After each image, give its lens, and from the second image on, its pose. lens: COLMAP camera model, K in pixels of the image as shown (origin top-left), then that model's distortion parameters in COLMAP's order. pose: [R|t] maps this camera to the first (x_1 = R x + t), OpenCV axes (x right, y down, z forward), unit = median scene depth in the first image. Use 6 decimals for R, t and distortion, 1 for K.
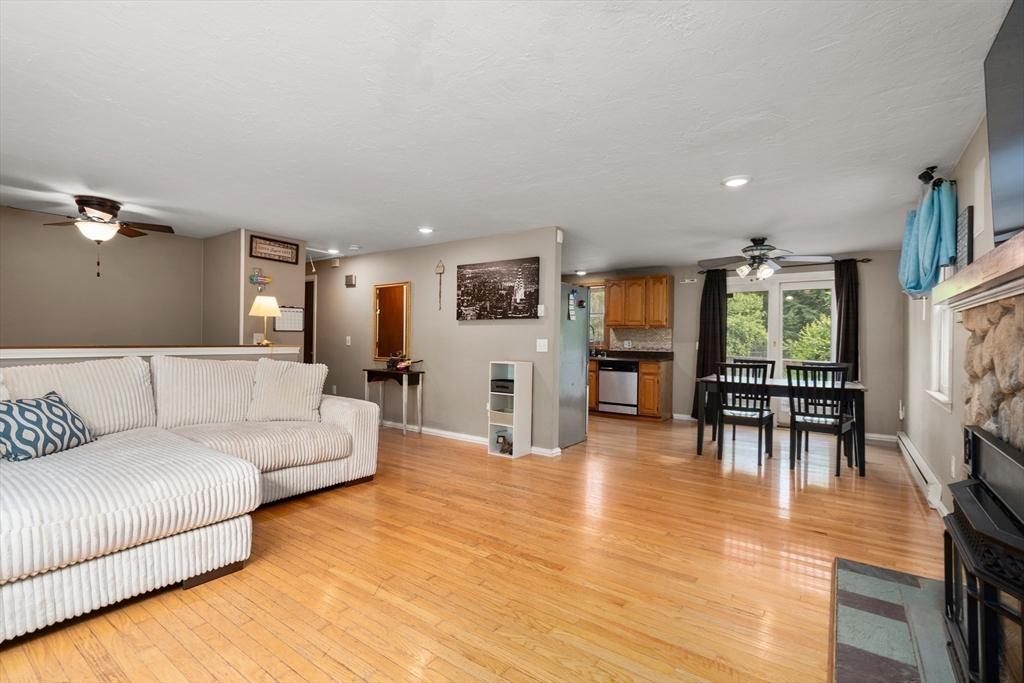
lens RADIAL K [[463.7, 0, 512.0], [0, 463.7, 341.5], [0, 0, 1]] dist [-0.005016, -0.000517]
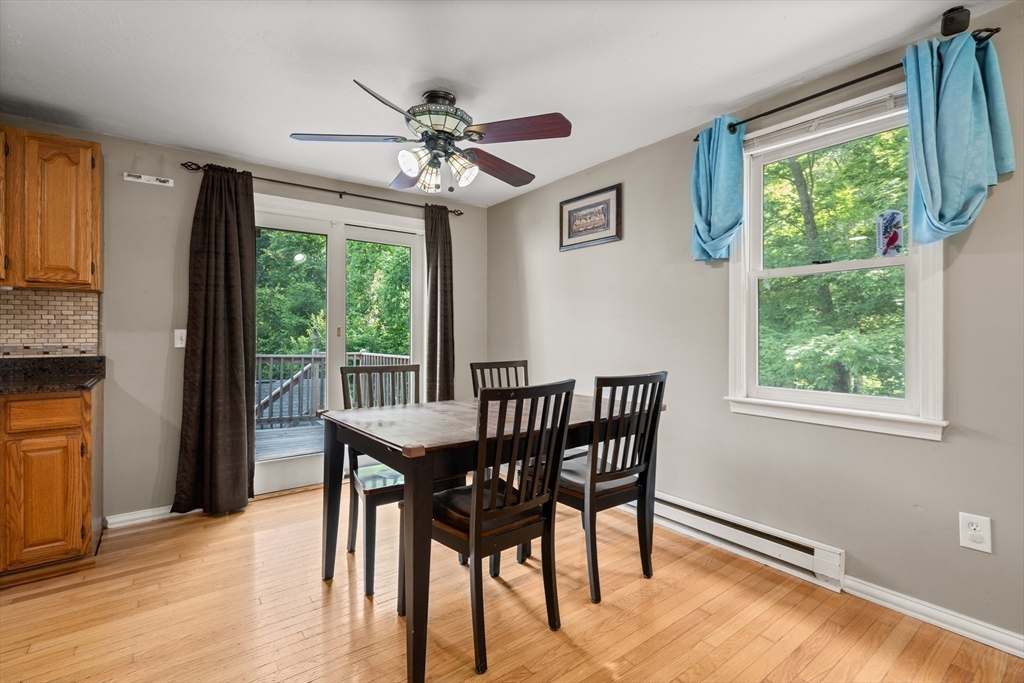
lens RADIAL K [[464.0, 0, 512.1], [0, 464.0, 331.2], [0, 0, 1]] dist [-0.001614, 0.000263]
pose [[0.298266, -0.010527, 0.954425, 0.086277], [0.008473, 0.999929, 0.008381, 0.001721], [-0.954445, 0.005587, 0.298334, 0.580268]]
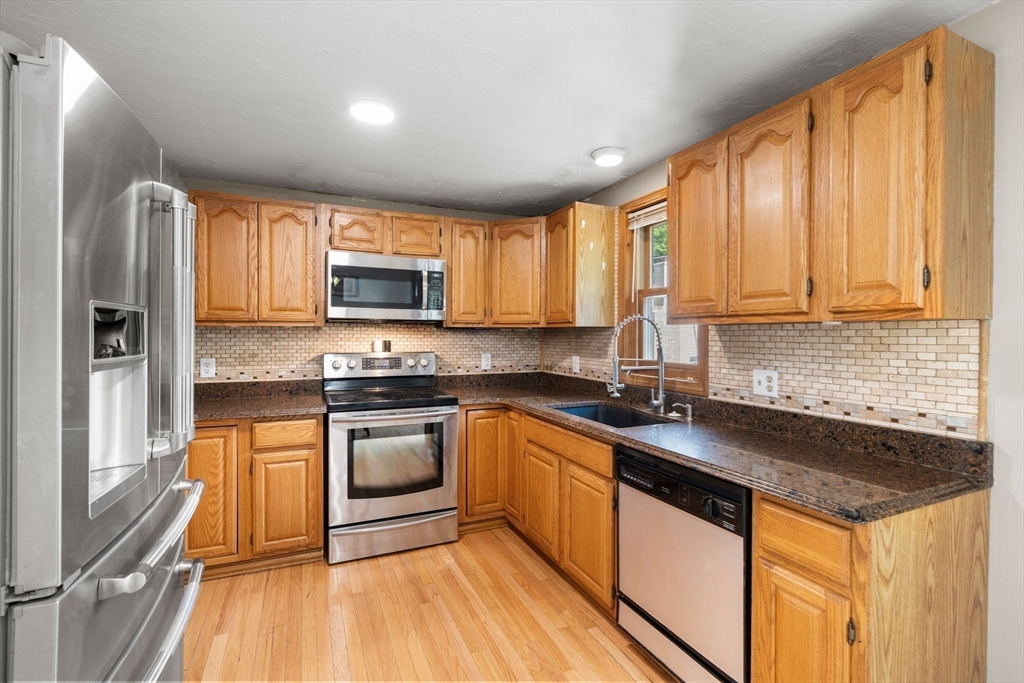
lens RADIAL K [[458.1, 0, 509.5], [0, 458.1, 339.0], [0, 0, 1]] dist [0.000106, 0.000283]
pose [[0.864669, -0.005510, -0.502312, 0.277712], [0.005728, 0.999983, -0.001109, -0.022564], [0.502309, -0.001918, 0.864686, 0.752375]]
